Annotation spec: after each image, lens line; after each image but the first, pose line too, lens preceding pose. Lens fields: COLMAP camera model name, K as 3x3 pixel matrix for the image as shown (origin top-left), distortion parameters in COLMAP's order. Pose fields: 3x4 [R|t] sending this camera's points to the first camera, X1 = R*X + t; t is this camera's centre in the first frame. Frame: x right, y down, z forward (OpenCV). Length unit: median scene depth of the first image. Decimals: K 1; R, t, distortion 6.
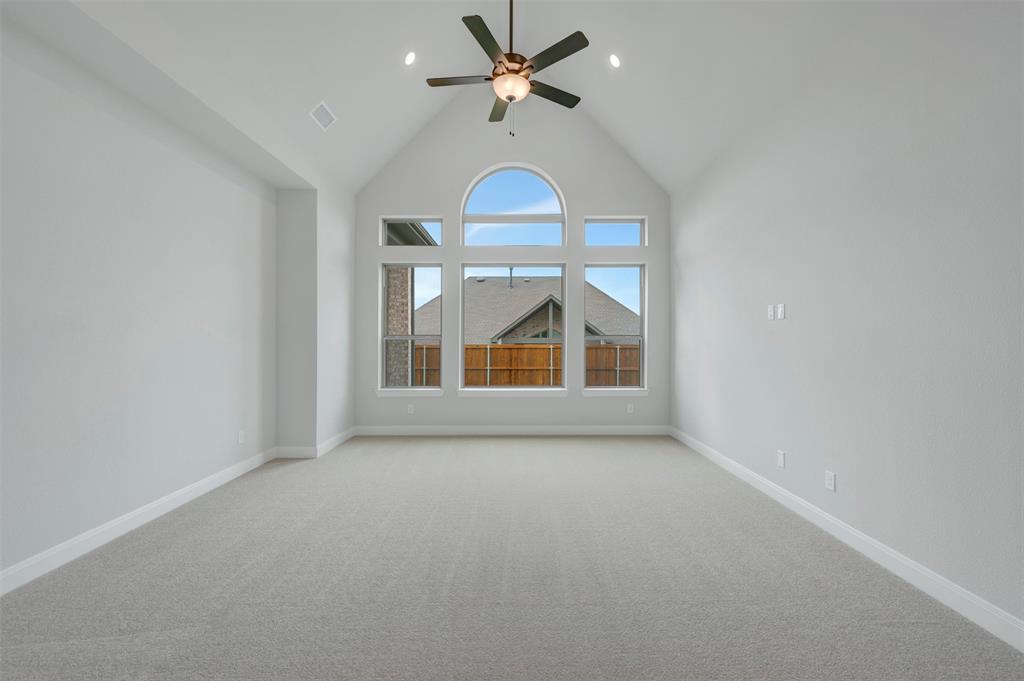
lens RADIAL K [[401.5, 0, 517.6], [0, 401.5, 341.7], [0, 0, 1]] dist [0.006782, -0.000785]
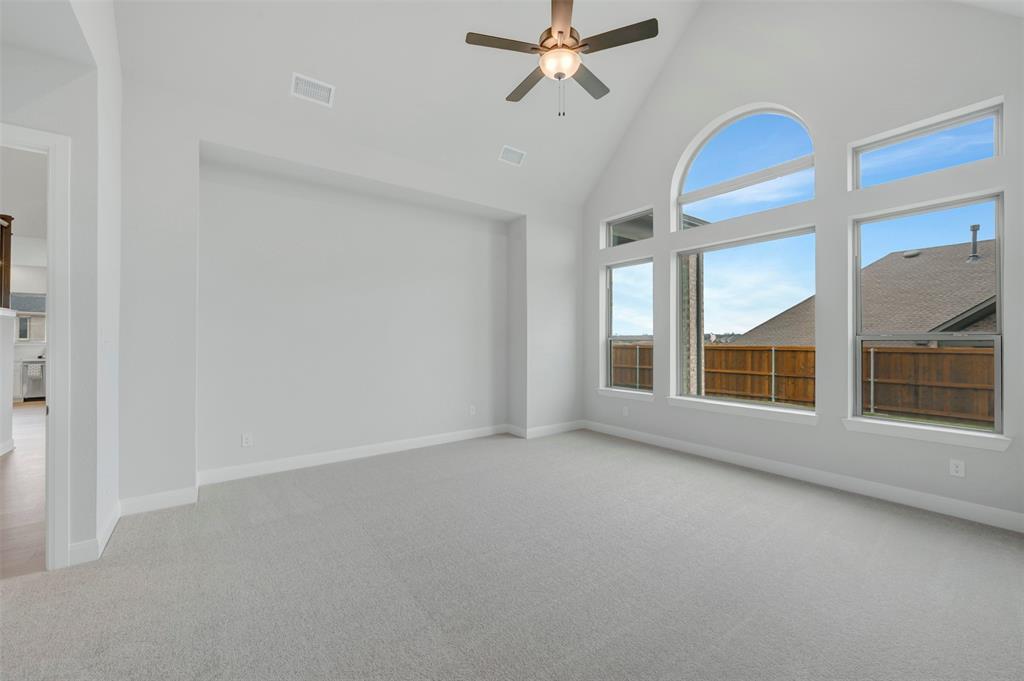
lens RADIAL K [[401.5, 0, 513.9], [0, 401.5, 335.9], [0, 0, 1]] dist [0.006782, -0.000785]
pose [[0.604572, -0.011864, -0.796462, 0.216804], [-0.002281, 0.999859, -0.016625, 0.001654], [0.796548, 0.011868, 0.604459, 0.124377]]
